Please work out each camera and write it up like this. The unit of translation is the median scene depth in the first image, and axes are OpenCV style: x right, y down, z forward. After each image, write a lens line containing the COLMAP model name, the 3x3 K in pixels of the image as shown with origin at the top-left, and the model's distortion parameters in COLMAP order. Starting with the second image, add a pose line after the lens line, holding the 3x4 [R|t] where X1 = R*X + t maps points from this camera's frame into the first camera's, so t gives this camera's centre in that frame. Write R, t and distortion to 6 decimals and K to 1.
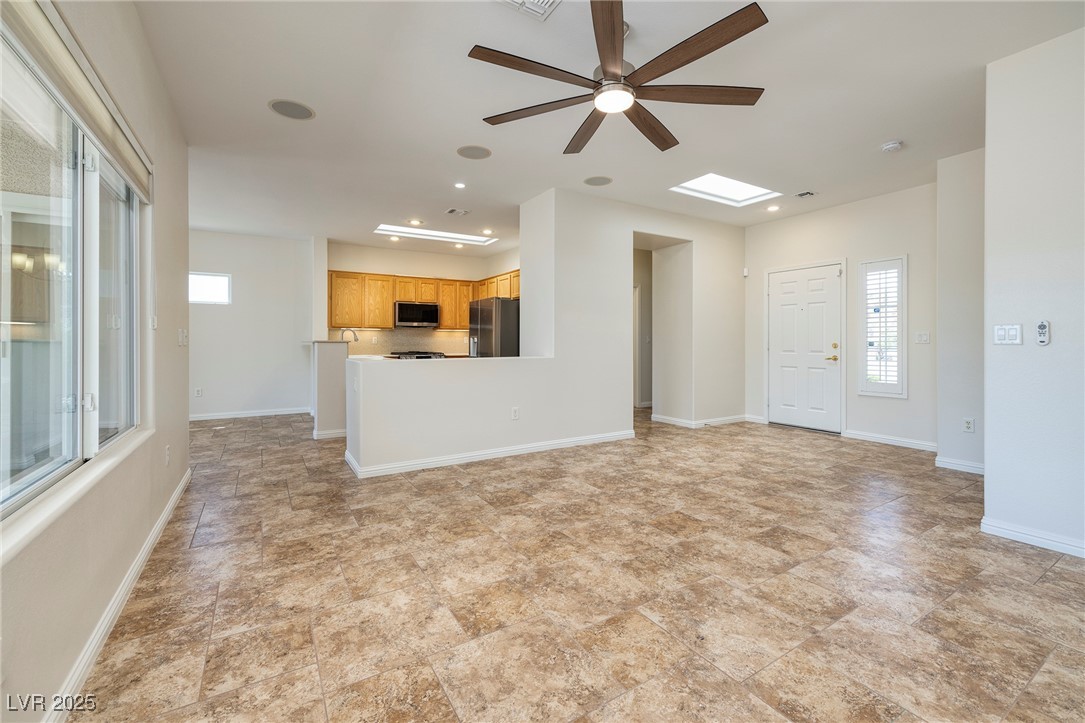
lens RADIAL K [[457.1, 0, 539.5], [0, 457.1, 341.8], [0, 0, 1]] dist [0.003310, 0.000385]
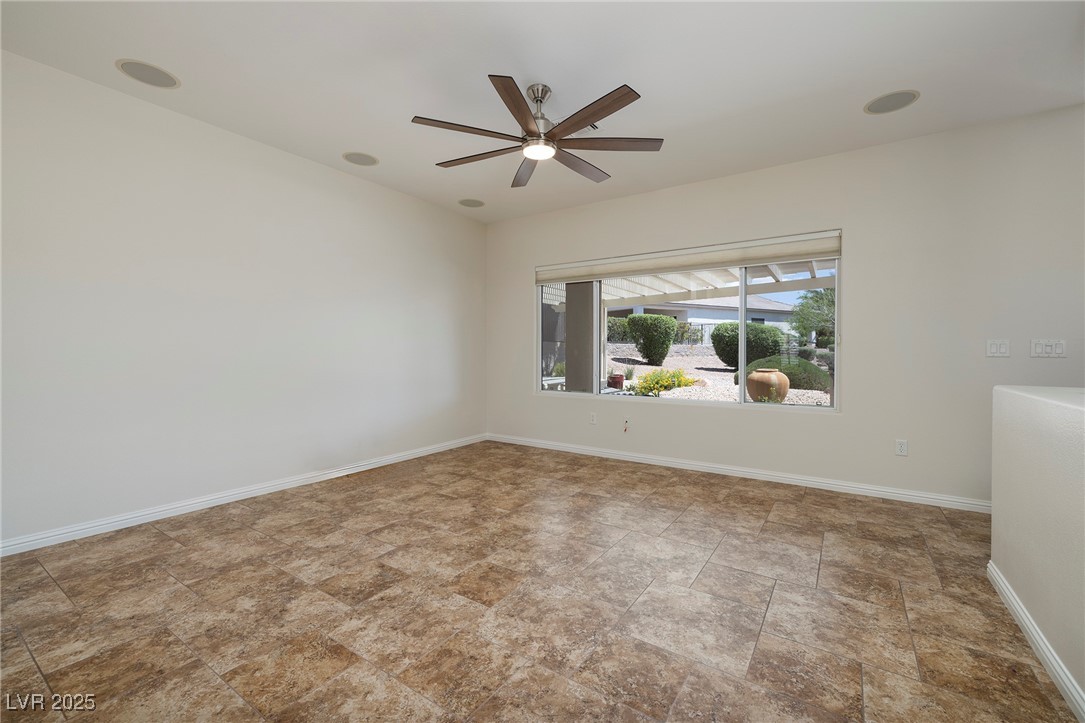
lens RADIAL K [[456.0, 0, 546.0], [0, 456.0, 350.5], [0, 0, 1]] dist [0.000861, -0.000412]
pose [[-0.906054, -0.002039, -0.423156, 0.606644], [-0.002779, 0.999995, 0.001133, -0.003818], [0.423152, 0.002203, -0.906056, 1.947721]]
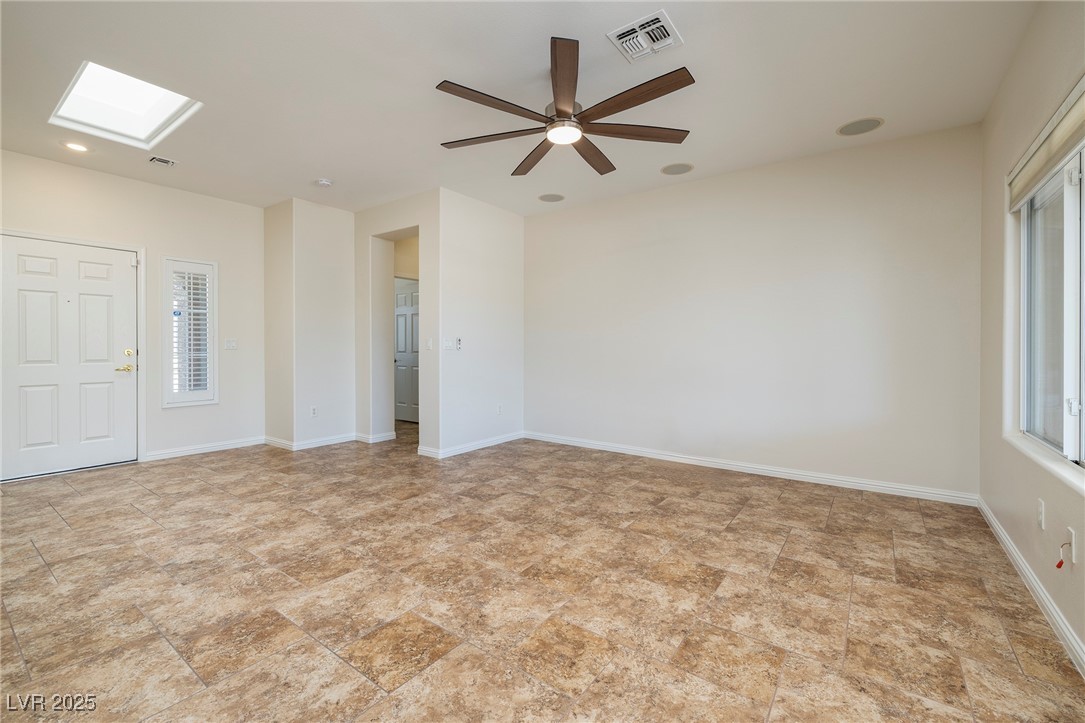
lens RADIAL K [[456.0, 0, 546.0], [0, 456.0, 350.5], [0, 0, 1]] dist [0.000861, -0.000412]
pose [[-0.385356, -0.004906, 0.922755, -0.797647], [-0.000335, 0.999987, 0.005177, 0.001255], [-0.922768, 0.001685, -0.385352, 1.368462]]
